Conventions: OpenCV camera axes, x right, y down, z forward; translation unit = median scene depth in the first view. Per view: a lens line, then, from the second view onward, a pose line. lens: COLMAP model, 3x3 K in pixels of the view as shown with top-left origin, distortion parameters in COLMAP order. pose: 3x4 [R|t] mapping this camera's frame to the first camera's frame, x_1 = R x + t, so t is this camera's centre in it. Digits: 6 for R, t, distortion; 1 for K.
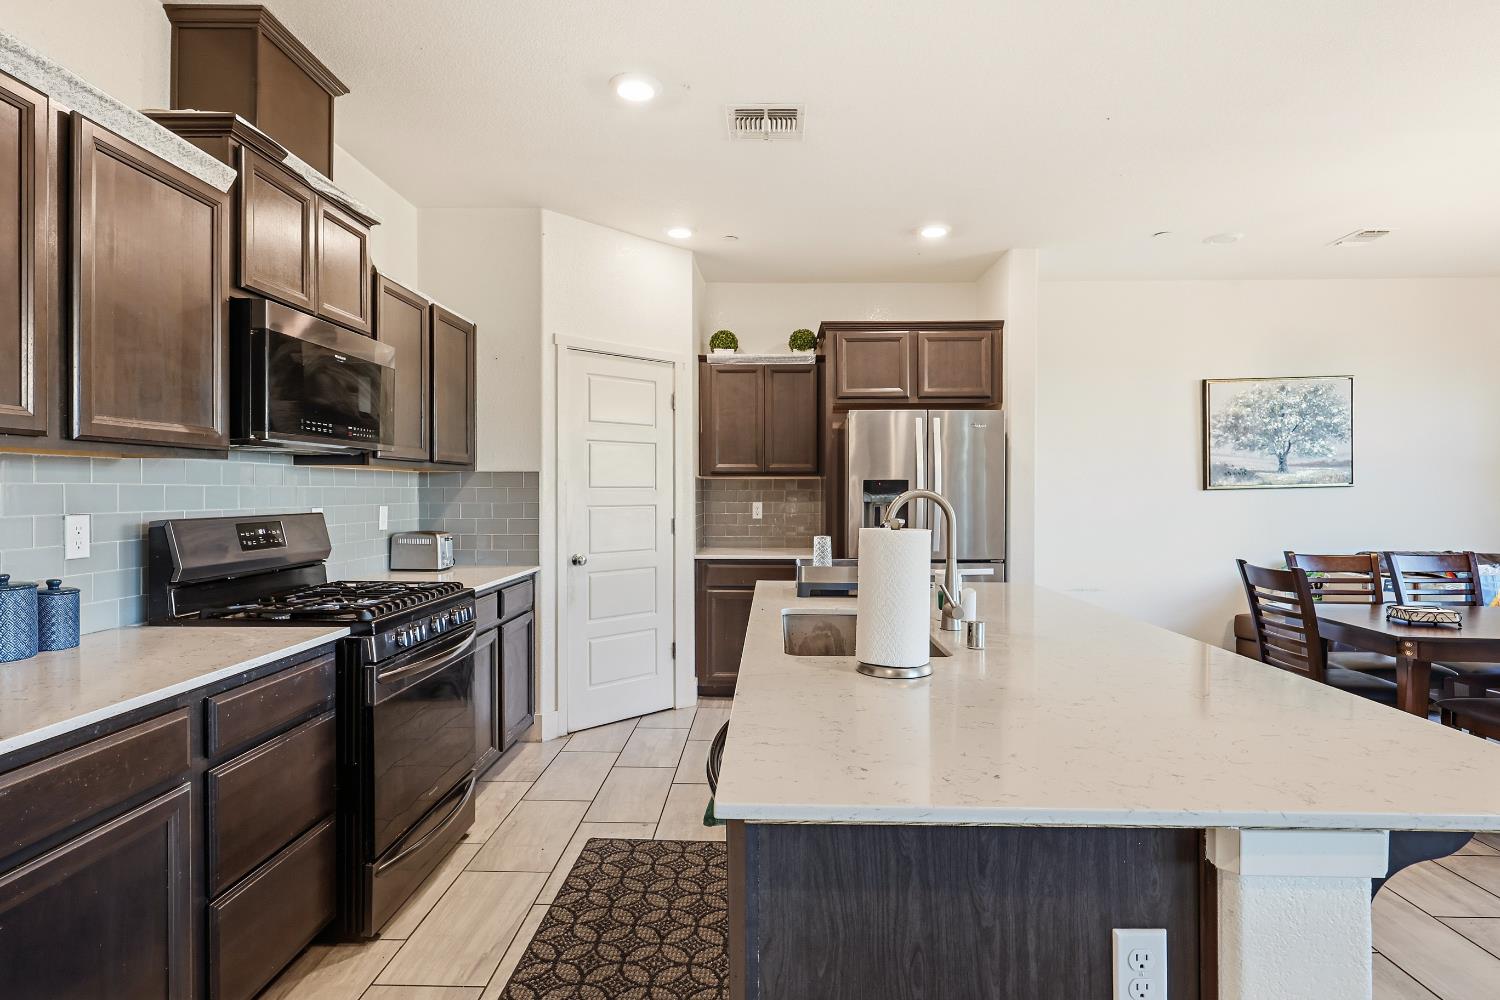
lens RADIAL K [[764.6, 0, 749.8], [0, 764.6, 501.0], [0, 0, 1]] dist [-0.005755, -0.000204]
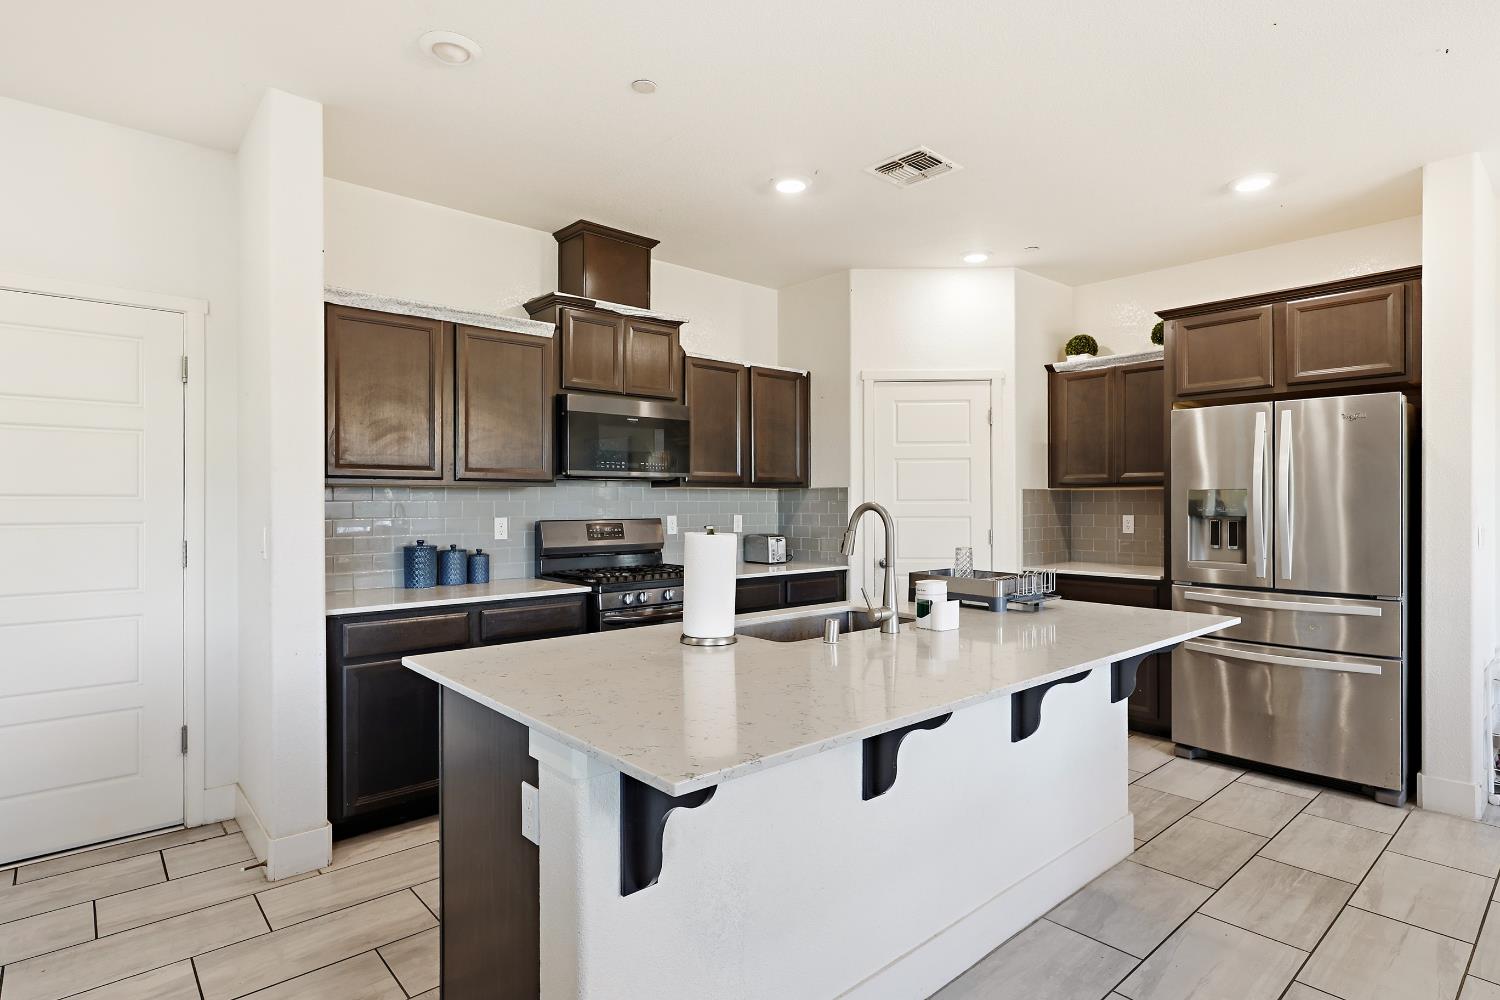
lens RADIAL K [[764.6, 0, 749.0], [0, 764.6, 505.2], [0, 0, 1]] dist [-0.005755, -0.000204]
pose [[0.683362, 0.000673, -0.730080, 0.432266], [-0.007342, 0.999955, -0.005950, -0.002179], [0.730043, 0.009426, 0.683336, 0.054306]]
